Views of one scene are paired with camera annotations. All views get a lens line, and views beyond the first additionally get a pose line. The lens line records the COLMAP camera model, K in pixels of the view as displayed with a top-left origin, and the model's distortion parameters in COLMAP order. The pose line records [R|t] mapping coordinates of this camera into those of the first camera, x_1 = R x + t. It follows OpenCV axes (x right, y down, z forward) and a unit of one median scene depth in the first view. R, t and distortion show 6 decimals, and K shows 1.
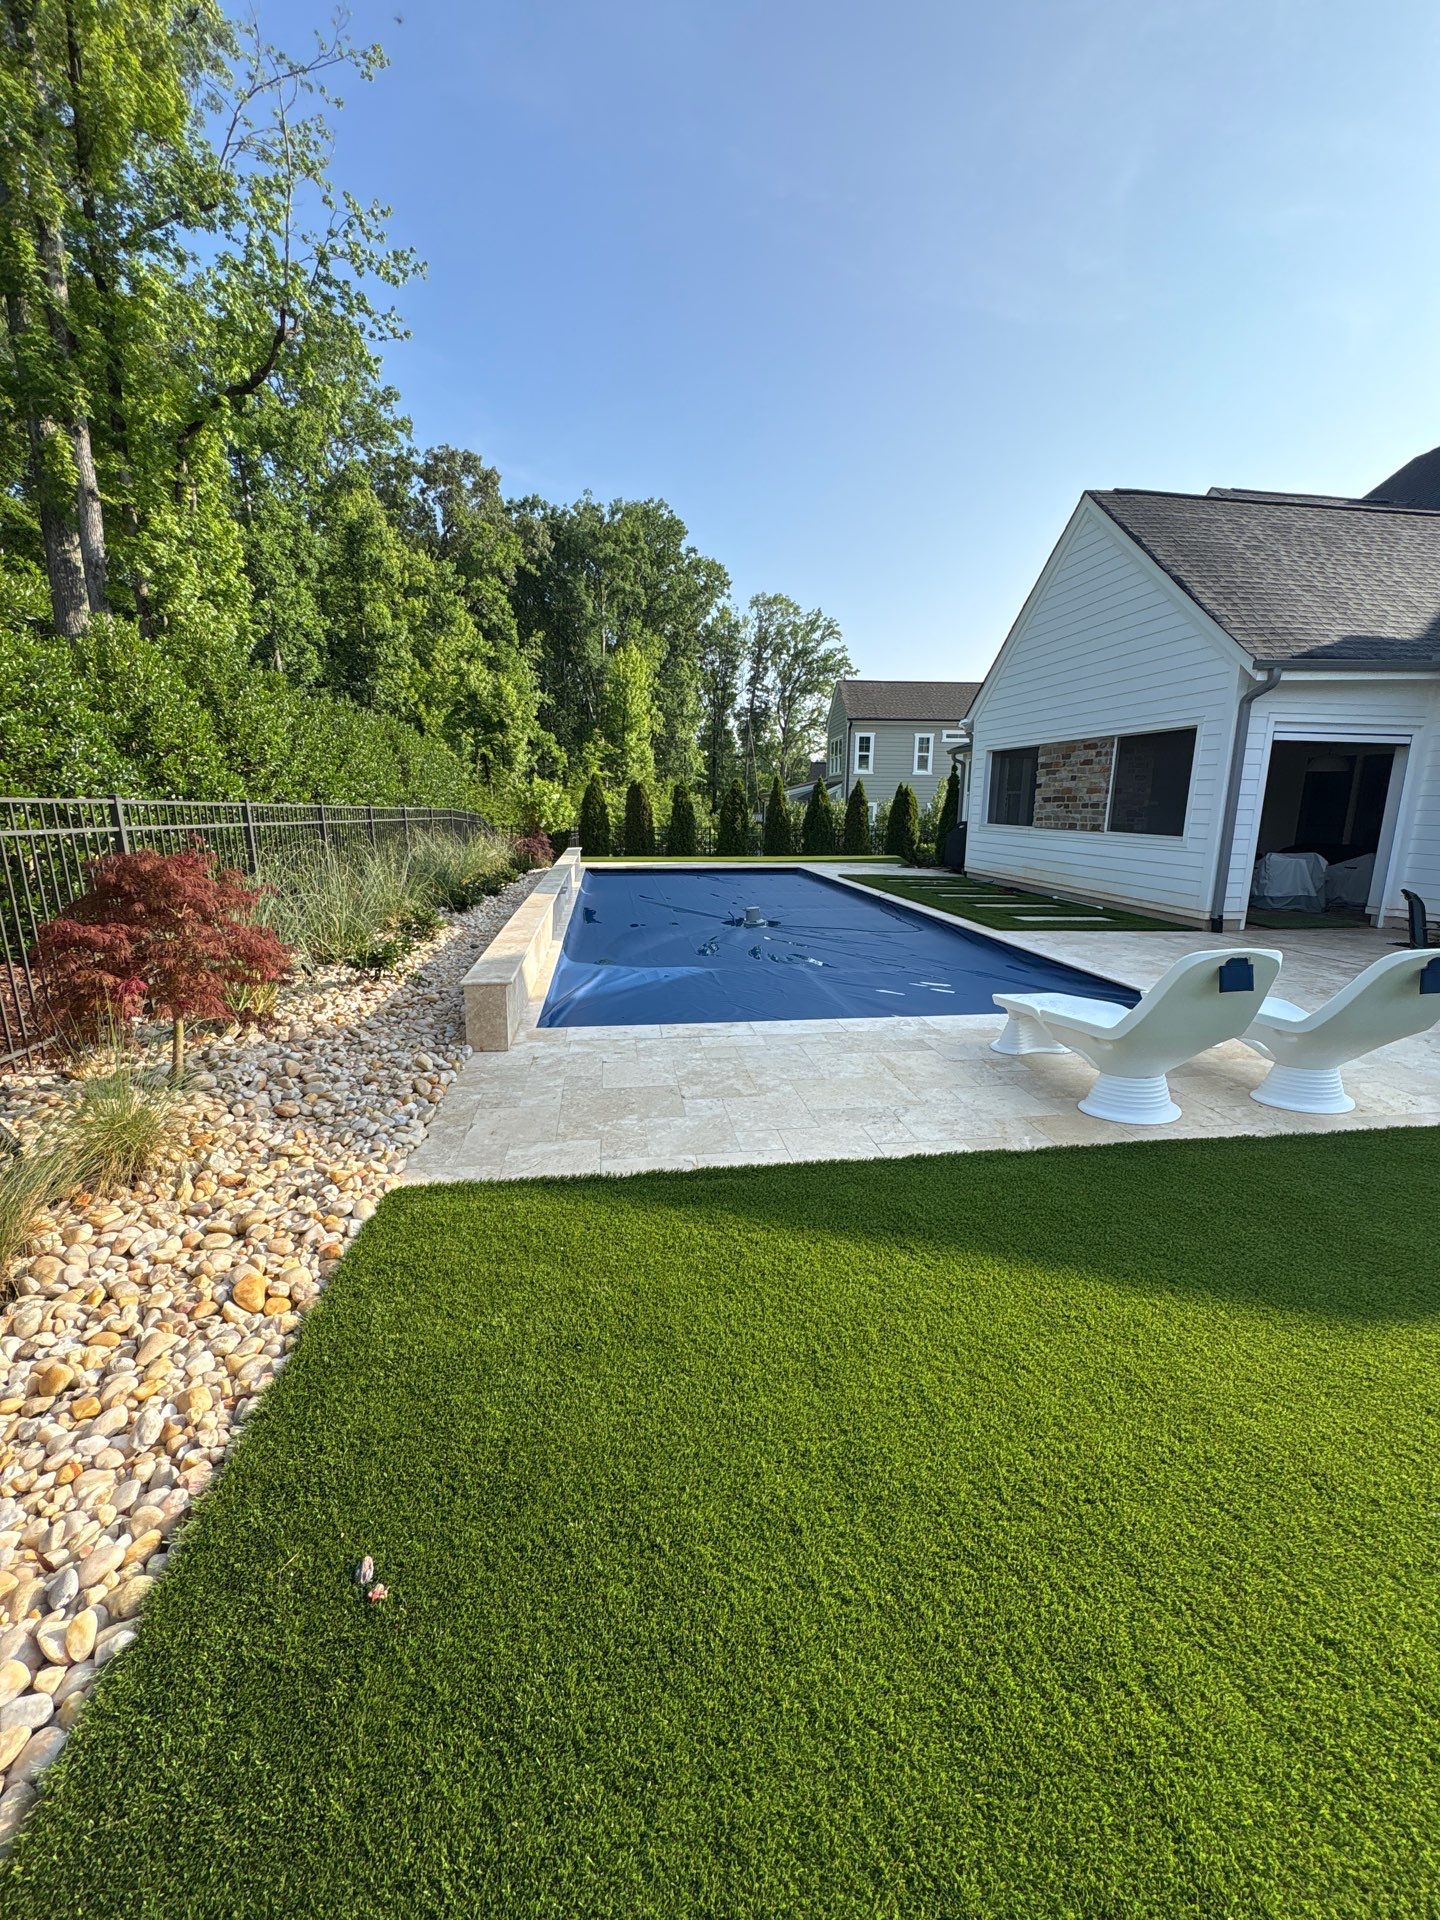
lens RADIAL K [[768.6, 0, 721.2], [0, 768.6, 958.8], [0, 0, 1]] dist [-0.003184, -0.000439]
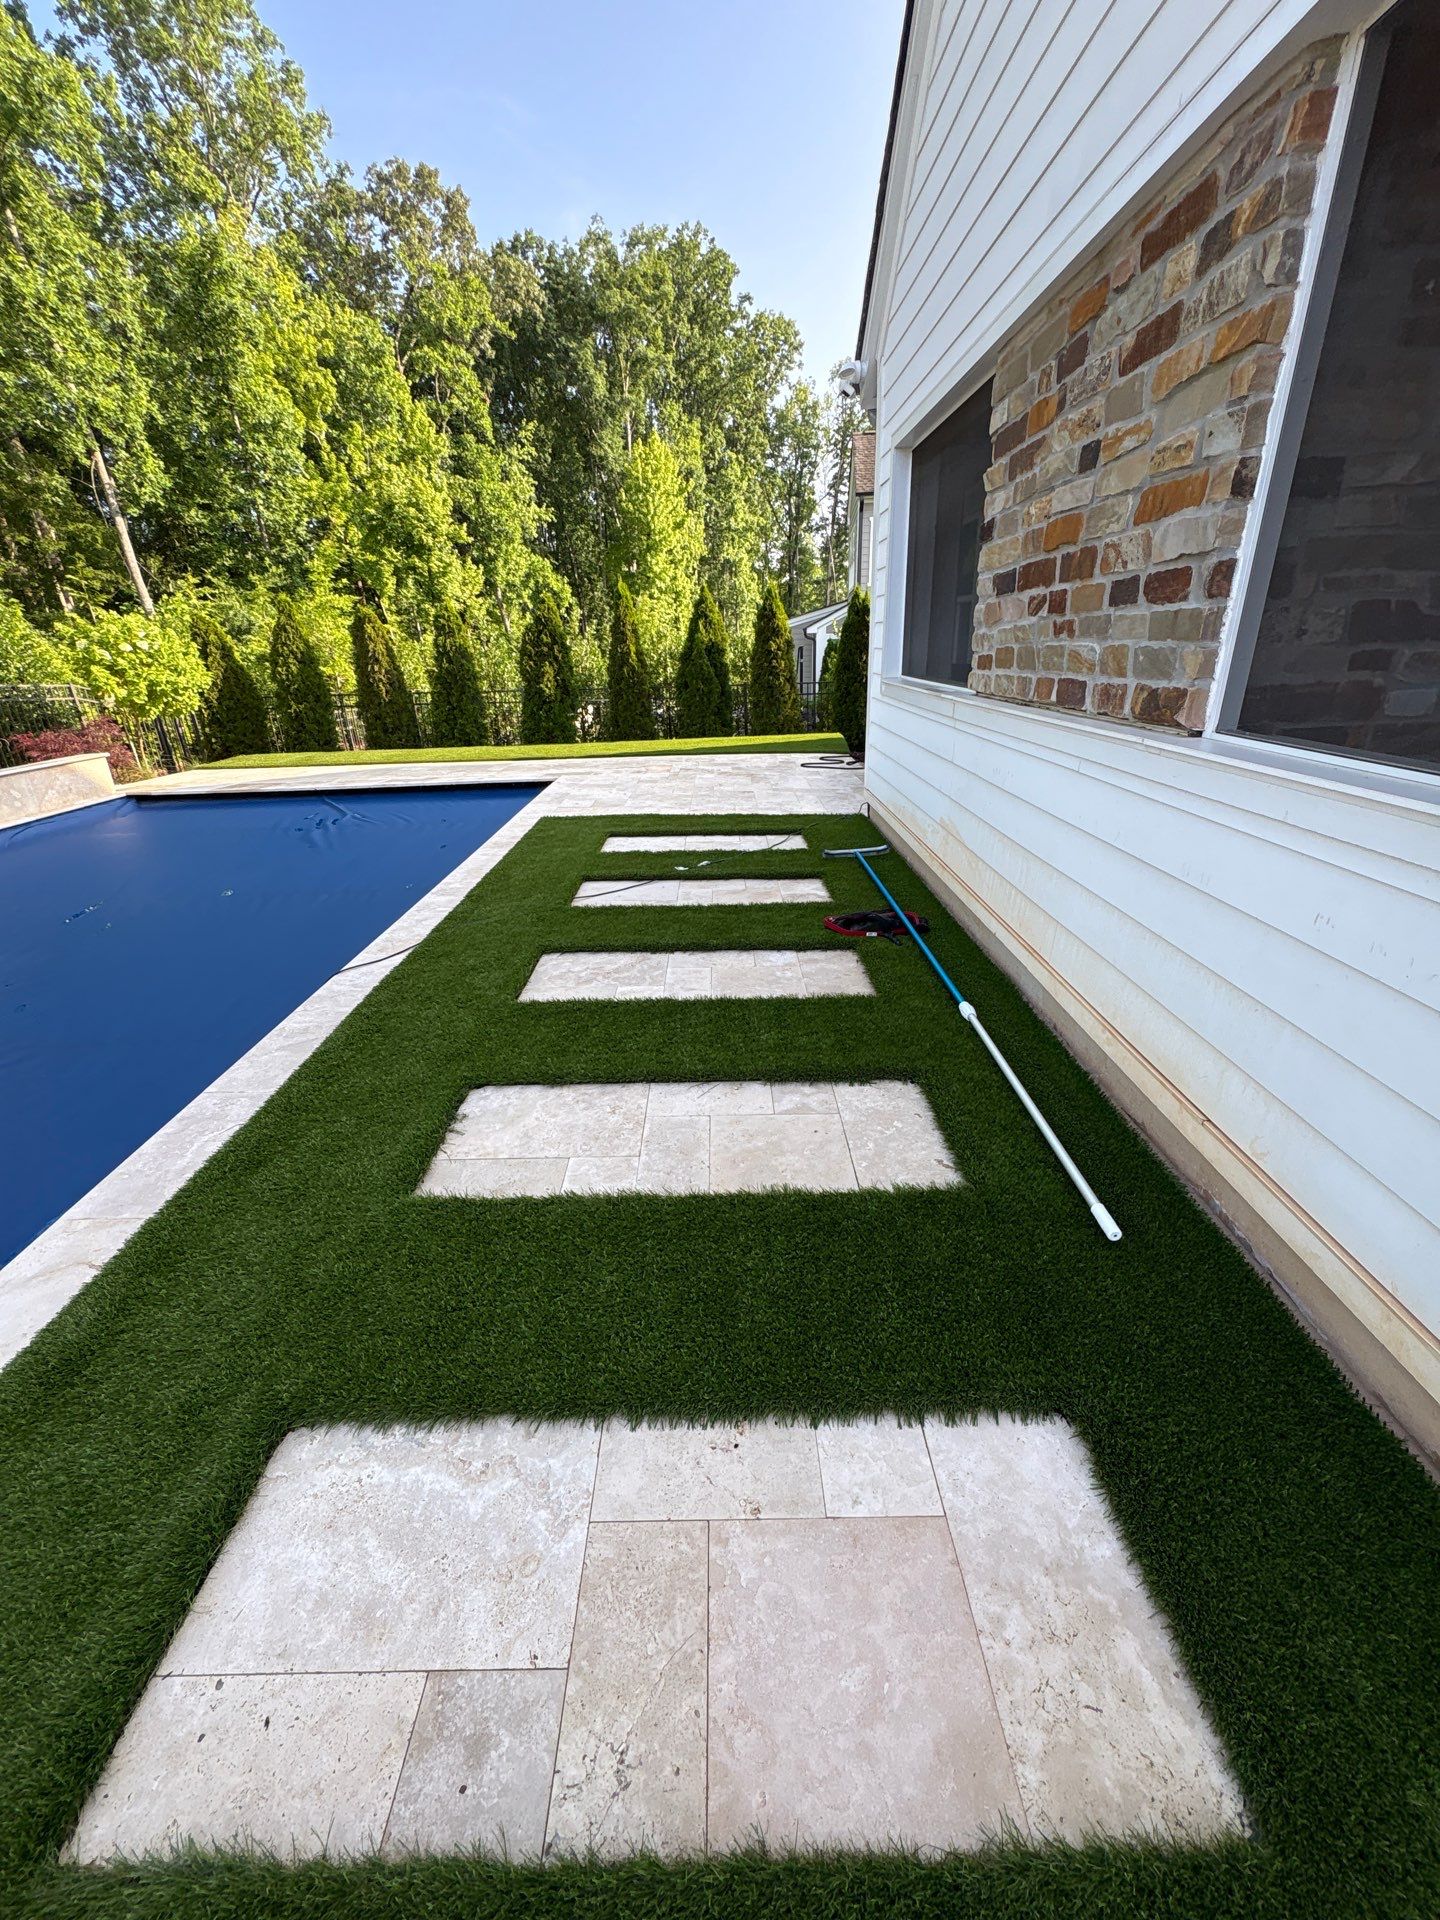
lens RADIAL K [[768.6, 0, 716.9], [0, 768.6, 959.8], [0, 0, 1]] dist [-0.003184, -0.000439]
pose [[0.988871, 0.017838, -0.147701, 0.078035], [0.010549, 0.981880, 0.189209, -0.028083], [0.148400, -0.188662, 0.970765, 0.150531]]
